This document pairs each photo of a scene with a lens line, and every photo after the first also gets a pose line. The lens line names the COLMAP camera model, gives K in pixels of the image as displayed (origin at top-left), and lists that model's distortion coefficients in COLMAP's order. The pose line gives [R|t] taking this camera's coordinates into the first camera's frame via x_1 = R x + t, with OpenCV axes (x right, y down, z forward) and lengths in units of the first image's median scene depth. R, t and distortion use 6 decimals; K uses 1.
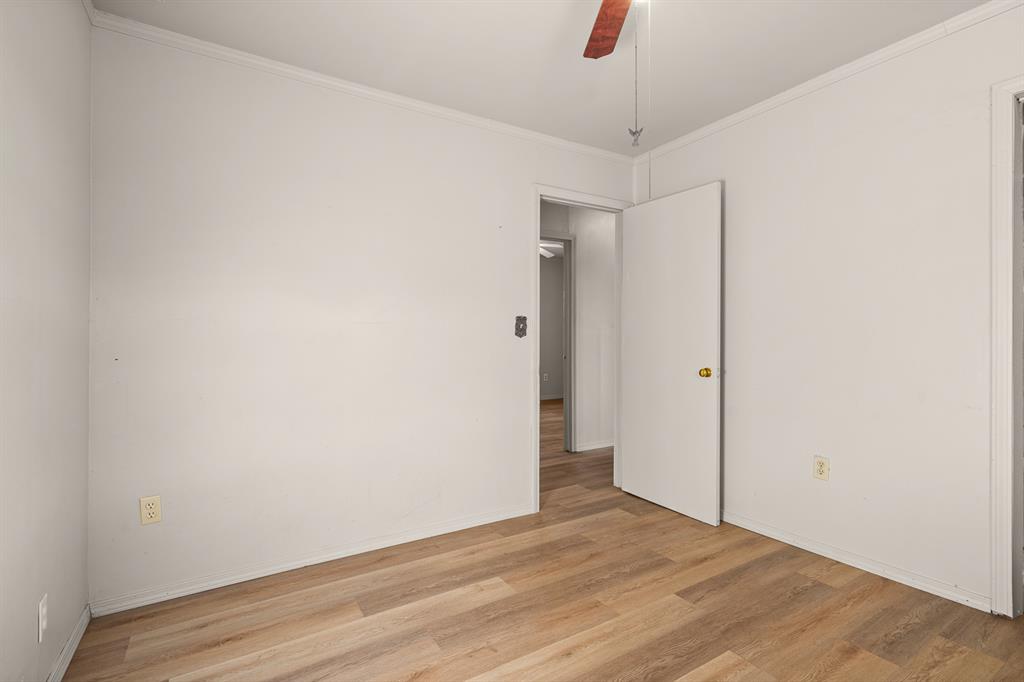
lens RADIAL K [[481.3, 0, 511.3], [0, 481.3, 338.9], [0, 0, 1]] dist [-0.000297, -0.000358]
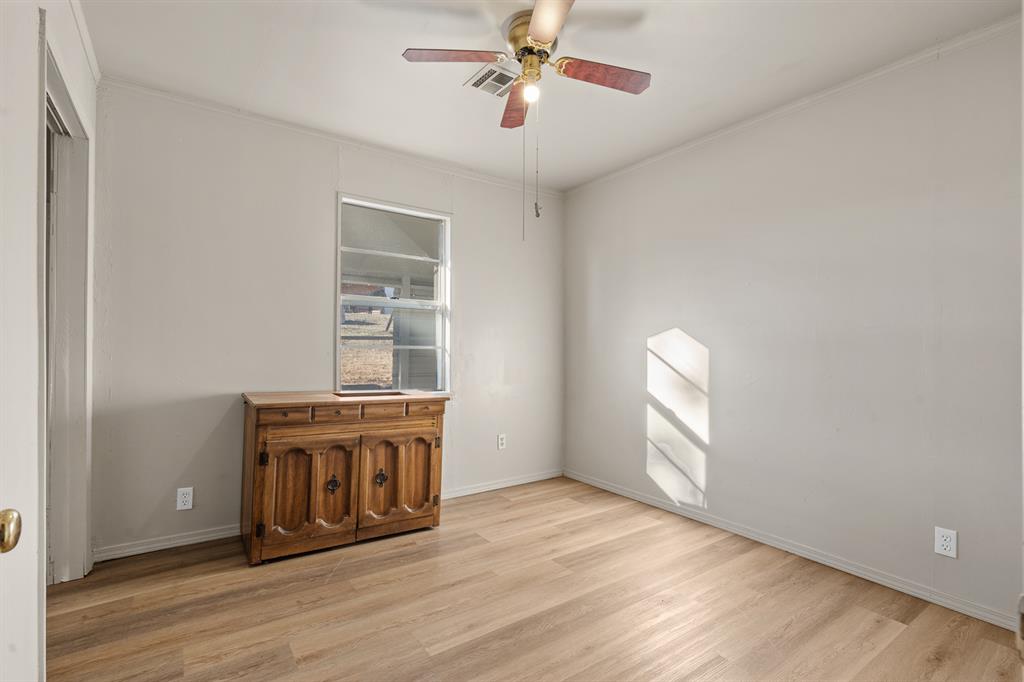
lens RADIAL K [[481.3, 0, 513.3], [0, 481.3, 342.2], [0, 0, 1]] dist [-0.000297, -0.000358]
pose [[-0.998638, -0.003536, -0.052052, 0.336556], [-0.003499, 0.999994, -0.000807, -0.009818], [0.052054, -0.000624, -0.998644, 2.023564]]
